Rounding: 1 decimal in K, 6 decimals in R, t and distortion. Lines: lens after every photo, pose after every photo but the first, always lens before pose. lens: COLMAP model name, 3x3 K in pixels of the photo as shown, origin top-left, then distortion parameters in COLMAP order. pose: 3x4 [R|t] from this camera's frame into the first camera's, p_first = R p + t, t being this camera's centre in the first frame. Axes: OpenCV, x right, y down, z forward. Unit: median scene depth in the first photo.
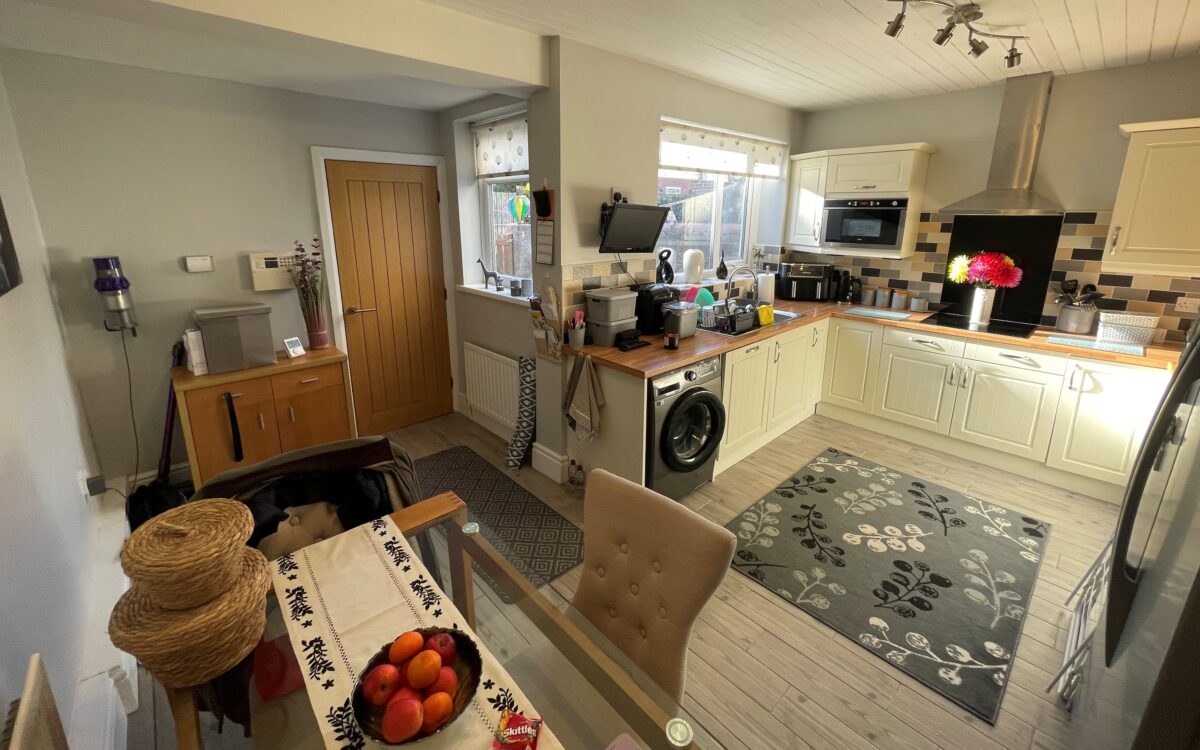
lens RADIAL K [[484.4, 0, 597.1], [0, 484.4, 328.6], [0, 0, 1]] dist [-0.001170, 0.000727]
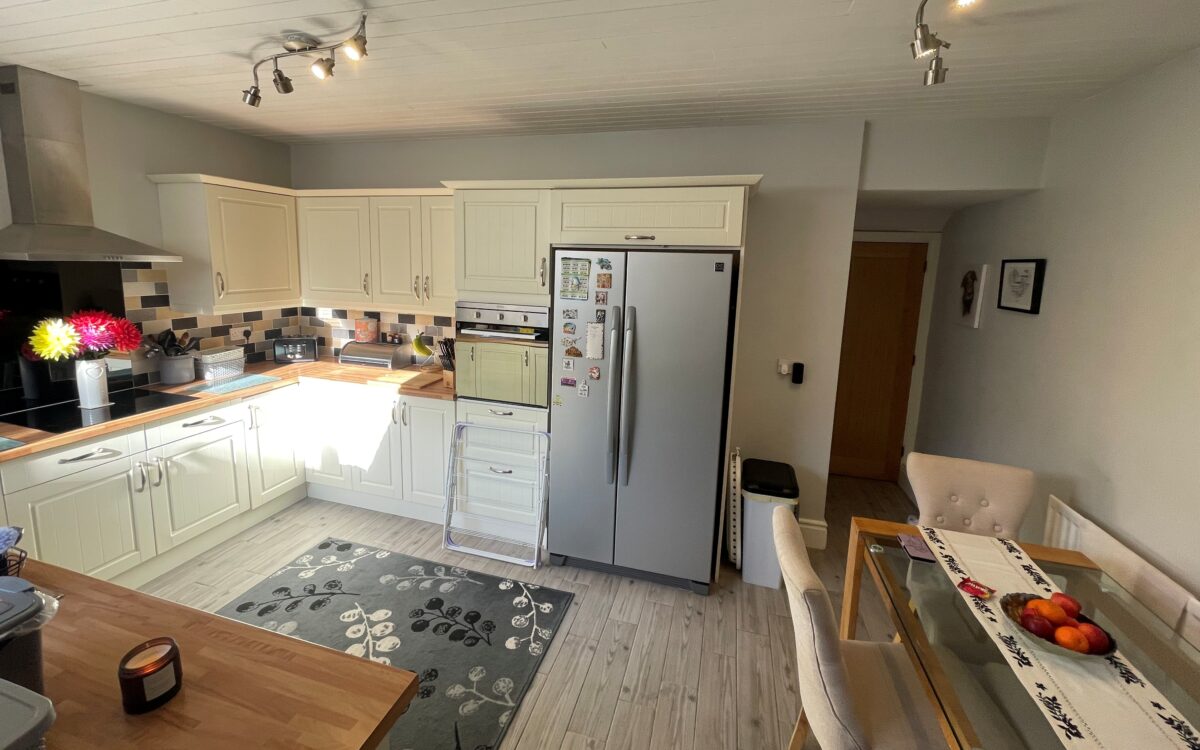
lens RADIAL K [[484.4, 0, 597.1], [0, 484.4, 328.6], [0, 0, 1]] dist [-0.001170, 0.000727]
pose [[-0.518979, -0.139626, 0.843306, -0.204534], [0.169765, 0.950079, 0.261780, -0.191604], [-0.837759, 0.279023, -0.469368, 0.701487]]
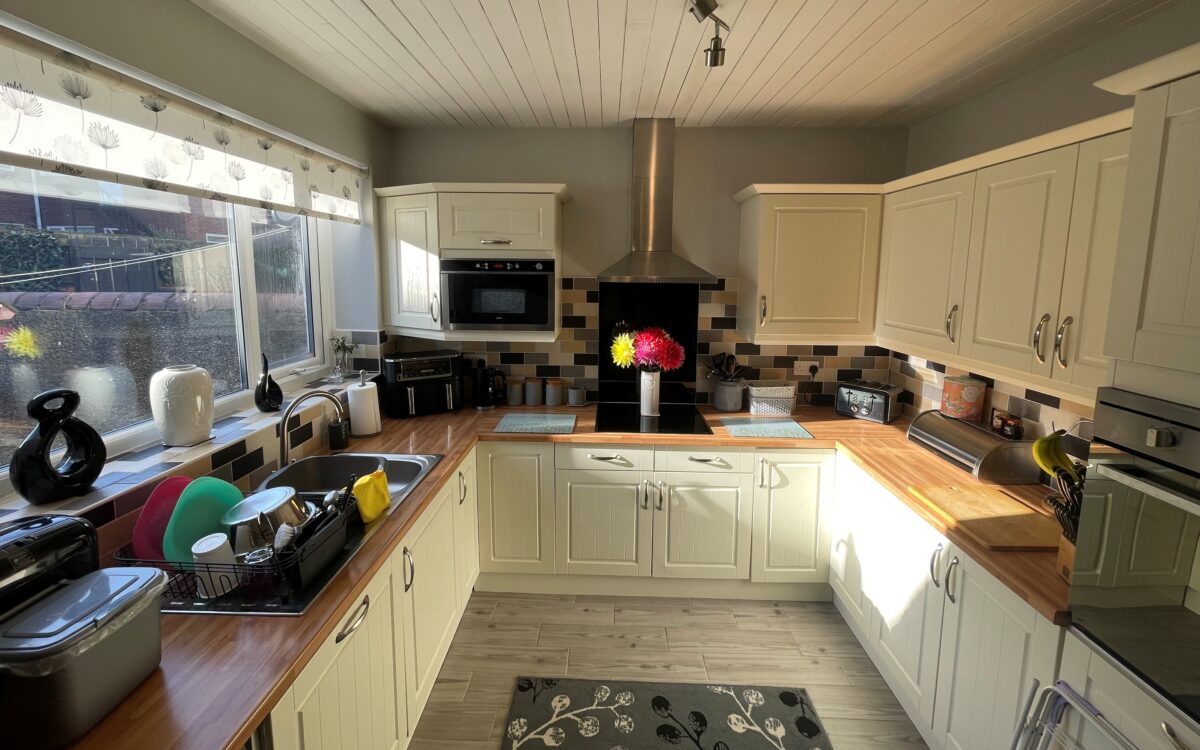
lens RADIAL K [[484.4, 0, 597.1], [0, 484.4, 328.6], [0, 0, 1]] dist [-0.001170, 0.000727]
pose [[0.700210, -0.085622, 0.708784, 0.181398], [0.161782, 0.985986, -0.040716, -0.136899], [-0.695365, 0.143178, 0.704250, 0.494055]]
